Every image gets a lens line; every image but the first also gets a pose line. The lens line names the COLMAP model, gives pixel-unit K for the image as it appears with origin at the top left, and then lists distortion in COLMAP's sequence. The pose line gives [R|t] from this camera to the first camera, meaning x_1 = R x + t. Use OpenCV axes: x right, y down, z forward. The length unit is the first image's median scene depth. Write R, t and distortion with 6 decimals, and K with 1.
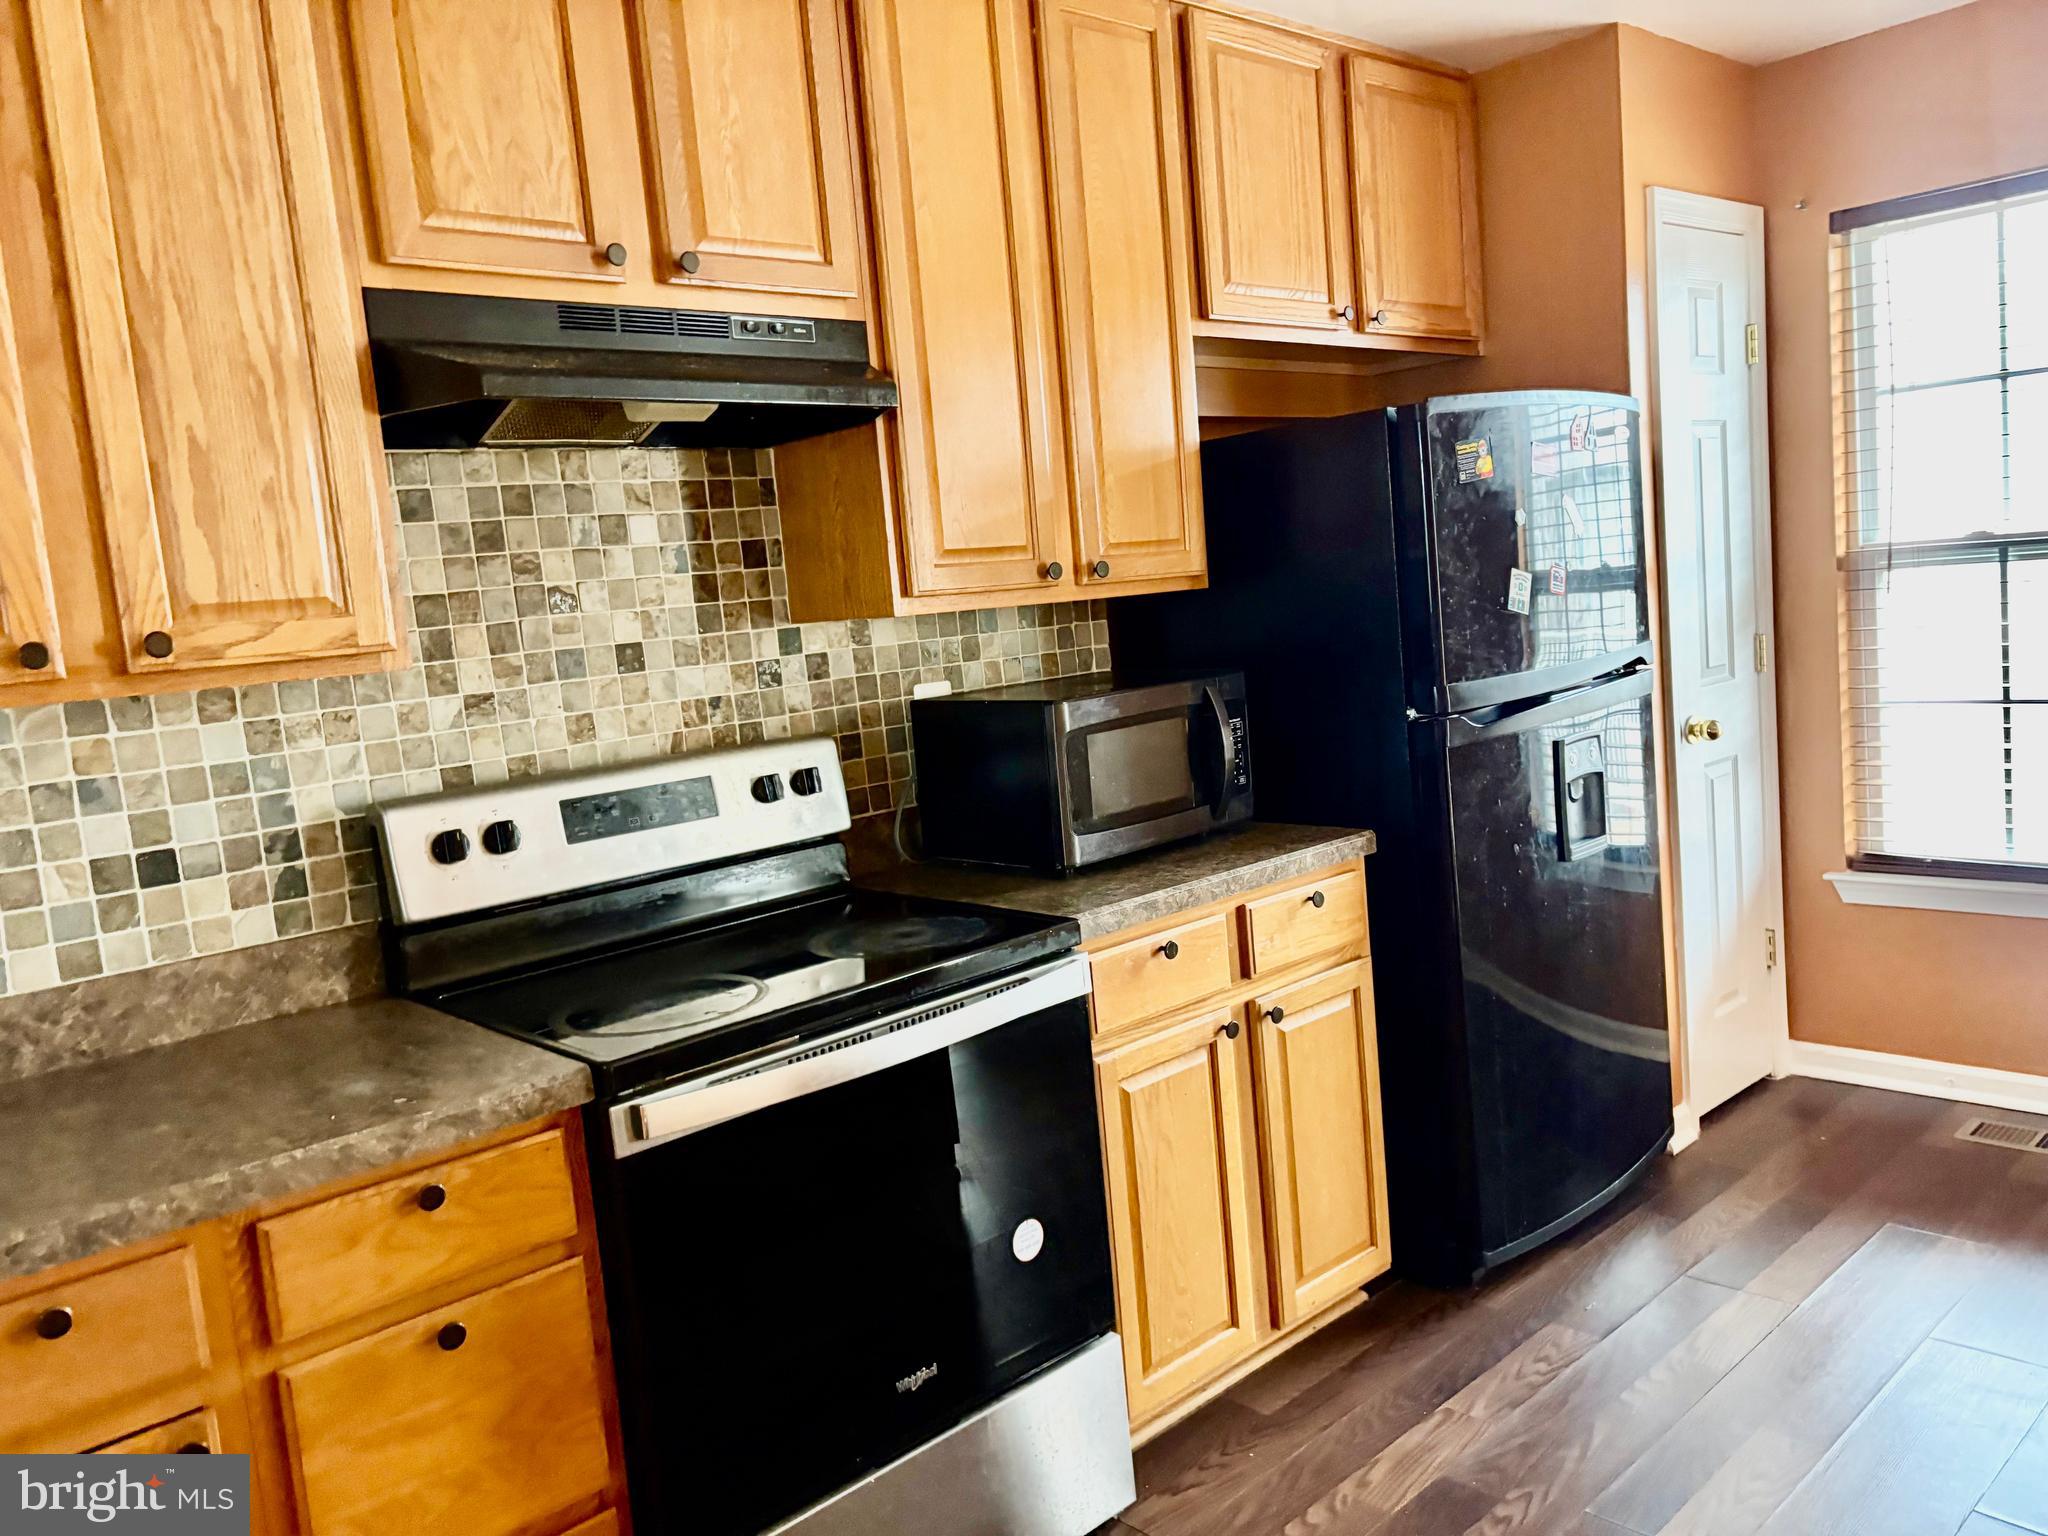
lens RADIAL K [[1554.6, 0, 1035.2], [0, 1554.6, 758.7], [0, 0, 1]] dist [0.003487, -0.000158]
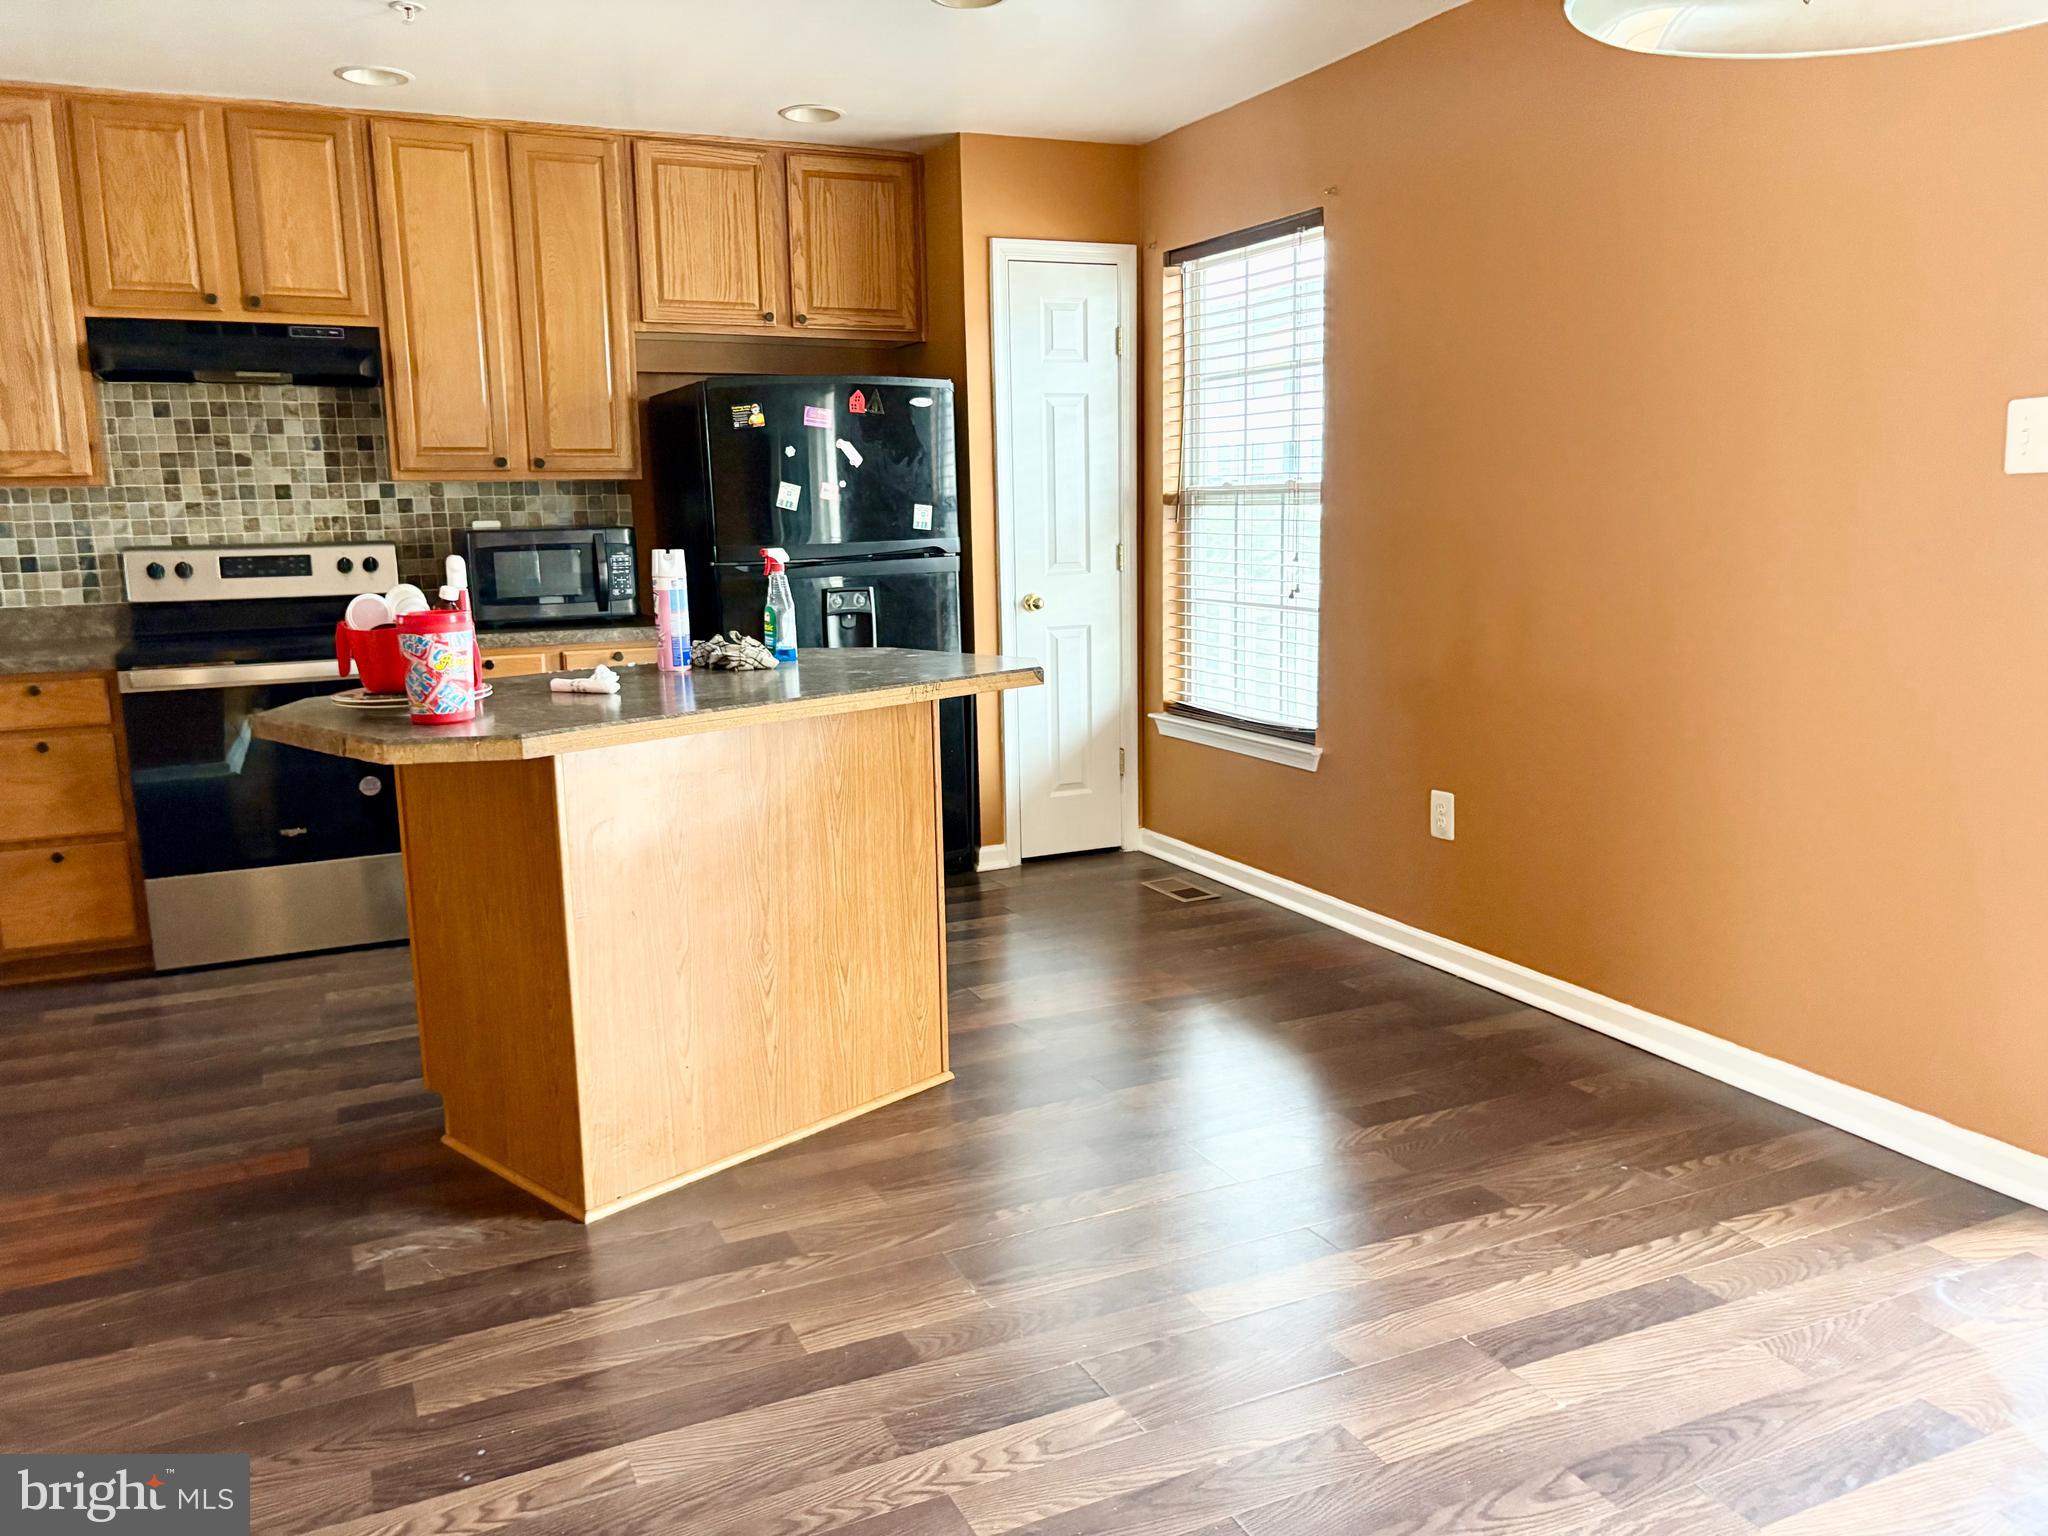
lens RADIAL K [[1534.0, 0, 1024.0], [0, 1534.0, 768.0], [0, 0, 1]] dist [-0.000191, 0.002472]
pose [[0.952934, 0.127120, -0.275239, 1.303874], [-0.103502, 0.989714, 0.098757, -0.007765], [0.284962, -0.065621, 0.956290, -0.668548]]
